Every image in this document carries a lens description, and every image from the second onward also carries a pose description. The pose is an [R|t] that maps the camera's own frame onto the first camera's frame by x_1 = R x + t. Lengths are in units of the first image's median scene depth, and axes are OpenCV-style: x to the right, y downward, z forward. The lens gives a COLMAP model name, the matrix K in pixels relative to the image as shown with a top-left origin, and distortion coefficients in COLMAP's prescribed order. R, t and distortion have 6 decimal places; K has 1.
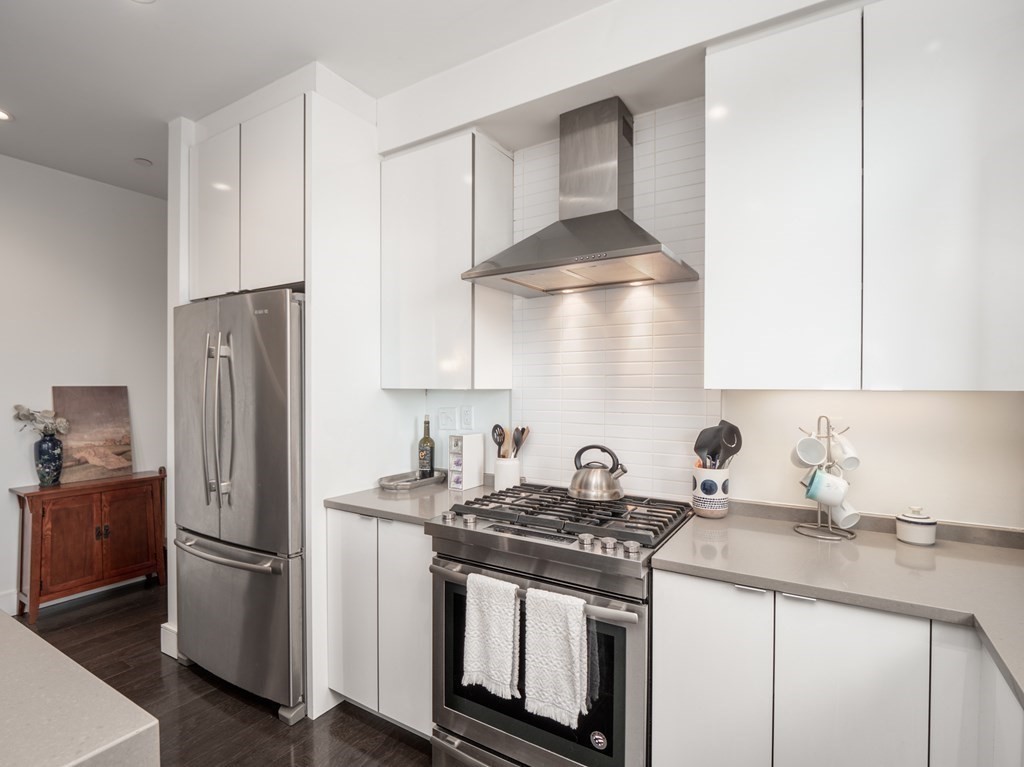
lens RADIAL K [[509.6, 0, 504.1], [0, 509.6, 387.2], [0, 0, 1]] dist [-0.001794, -0.009673]
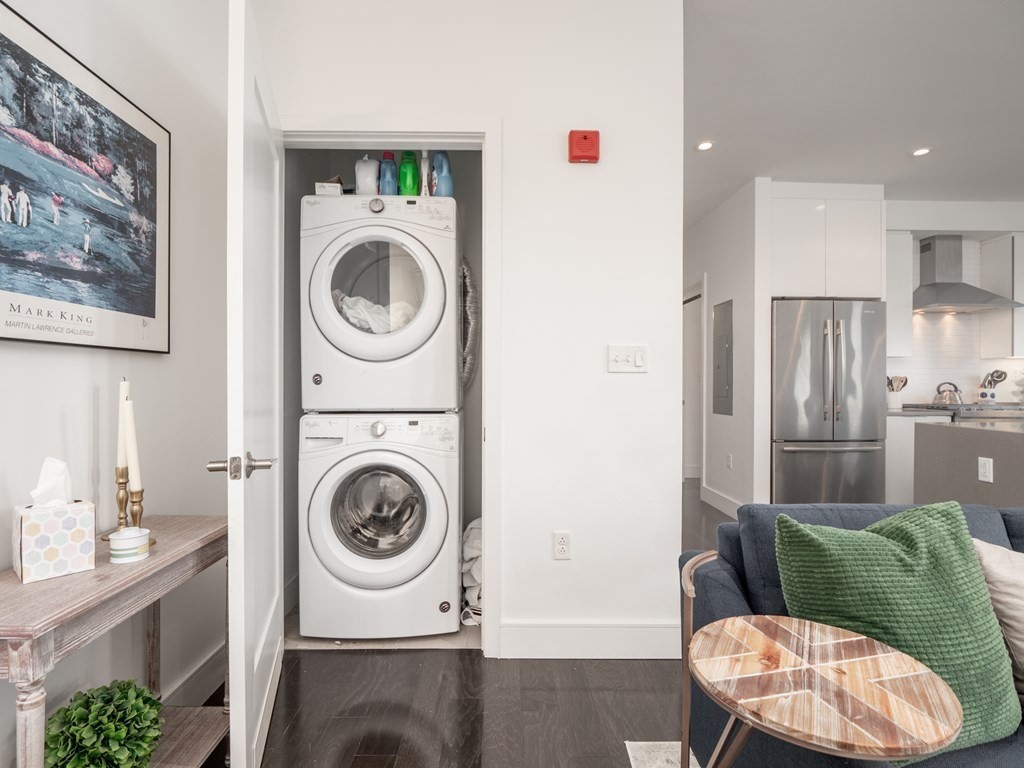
lens RADIAL K [[510.2, 0, 512.0], [0, 510.2, 384.0], [0, 0, 1]] dist [0.000007, -0.015337]
pose [[0.838283, 0.001691, 0.545232, -2.725029], [-0.001349, 0.999999, -0.001027, 0.127456], [-0.545233, 0.000126, 0.838284, 0.160959]]
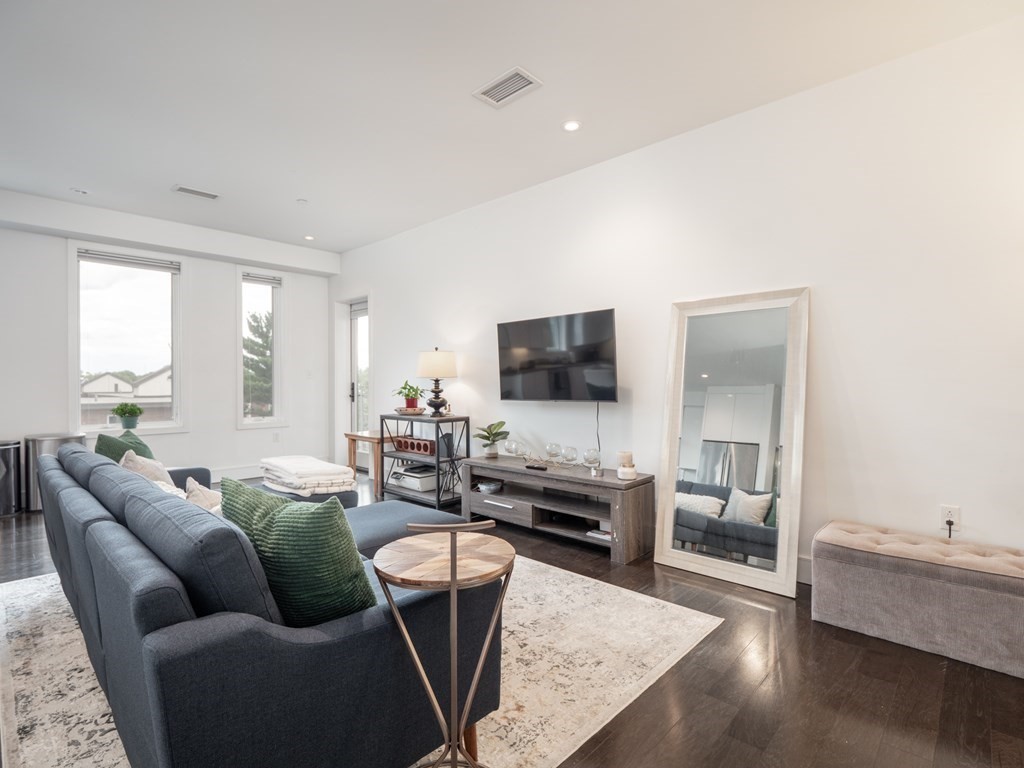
lens RADIAL K [[509.6, 0, 504.1], [0, 509.6, 387.7], [0, 0, 1]] dist [-0.001794, -0.009673]
pose [[-0.978310, -0.001762, 0.207137, -2.535900], [0.001041, 0.999909, 0.013423, 0.121676], [-0.207141, 0.013347, -0.978220, 0.973962]]
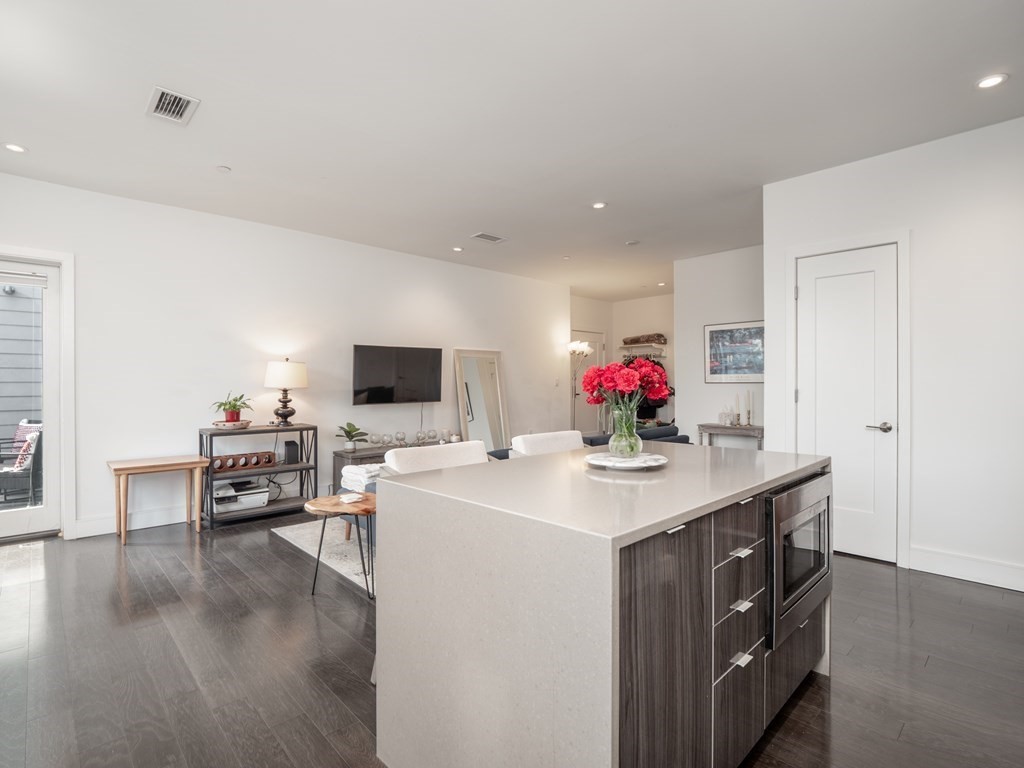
lens RADIAL K [[510.2, 0, 512.0], [0, 510.2, 384.0], [0, 0, 1]] dist [0.000007, -0.015337]
pose [[-0.240245, 0.002135, -0.970710, 0.260108], [-0.001190, 0.999996, 0.002494, 0.082145], [0.970711, 0.001755, -0.240242, 0.370720]]
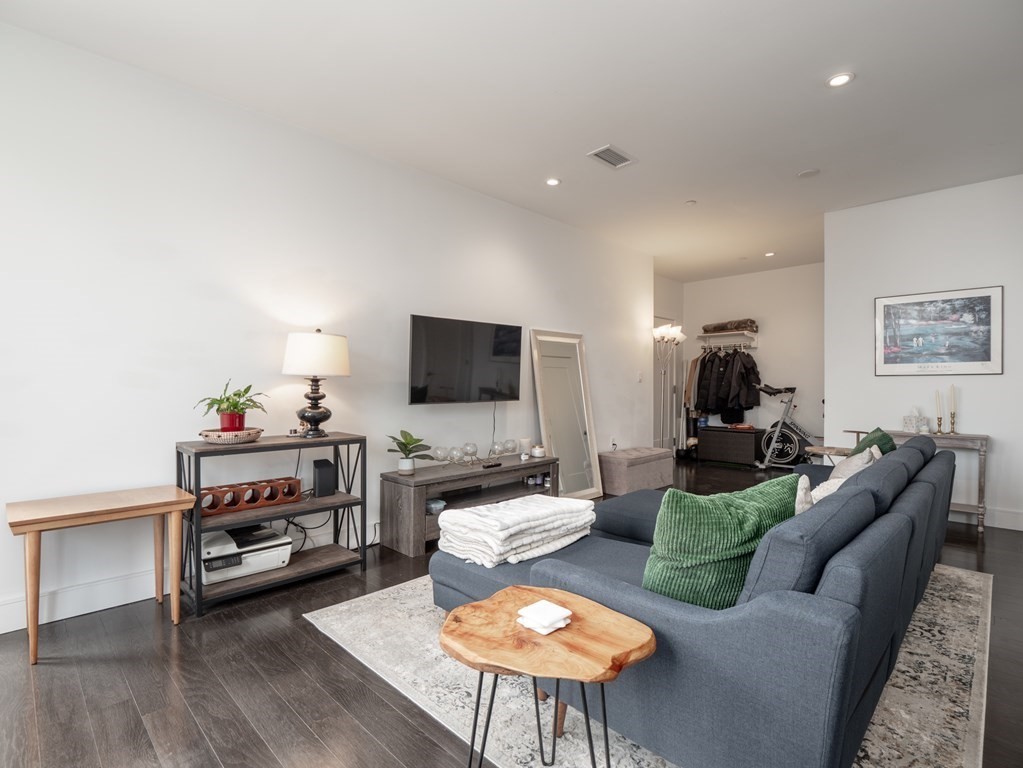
lens RADIAL K [[510.0, 0, 511.6], [0, 510.0, 391.8], [0, 0, 1]] dist [-0.004113, -0.009786]
pose [[-0.209520, 0.010297, -0.977750, -0.440469], [-0.003622, 0.999930, 0.011307, 0.133344], [0.977798, 0.005911, -0.209468, -0.339394]]
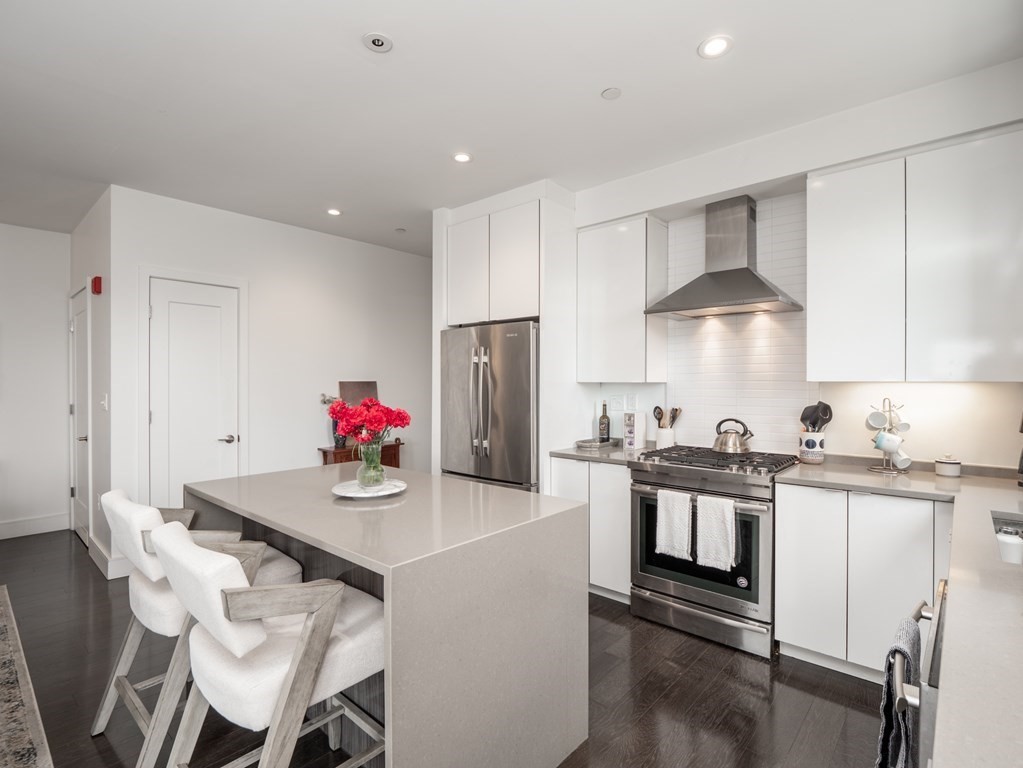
lens RADIAL K [[504.4, 0, 506.7], [0, 504.4, 380.9], [0, 0, 1]] dist [-0.010888, -0.001366]
pose [[0.985620, -0.000668, -0.168974, -0.233956], [-0.000515, 0.999976, -0.006958, 0.011230], [0.168974, 0.006945, 0.985596, -0.618110]]
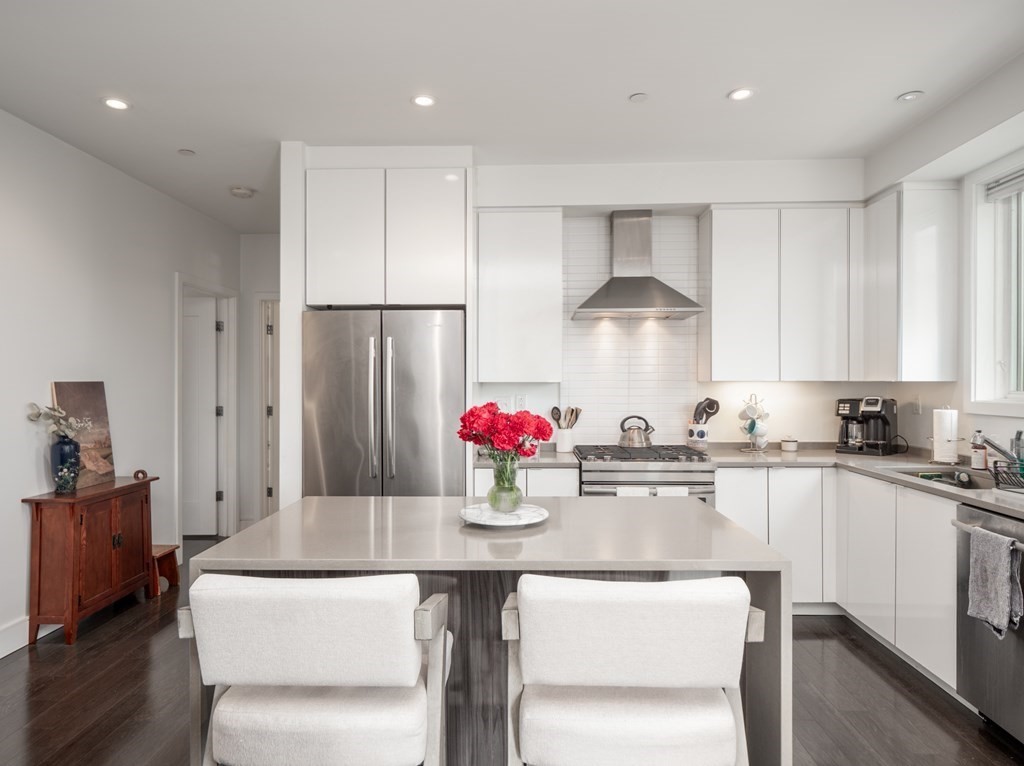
lens RADIAL K [[591.2, 0, 512.0], [0, 591.2, 383.0], [0, 0, 1]] dist [0.001061, -0.000419]
pose [[0.863929, -0.003172, 0.503604, -1.136321], [0.004849, 0.999986, -0.002019, 0.009795], [-0.503591, 0.004186, 0.863932, -0.458111]]
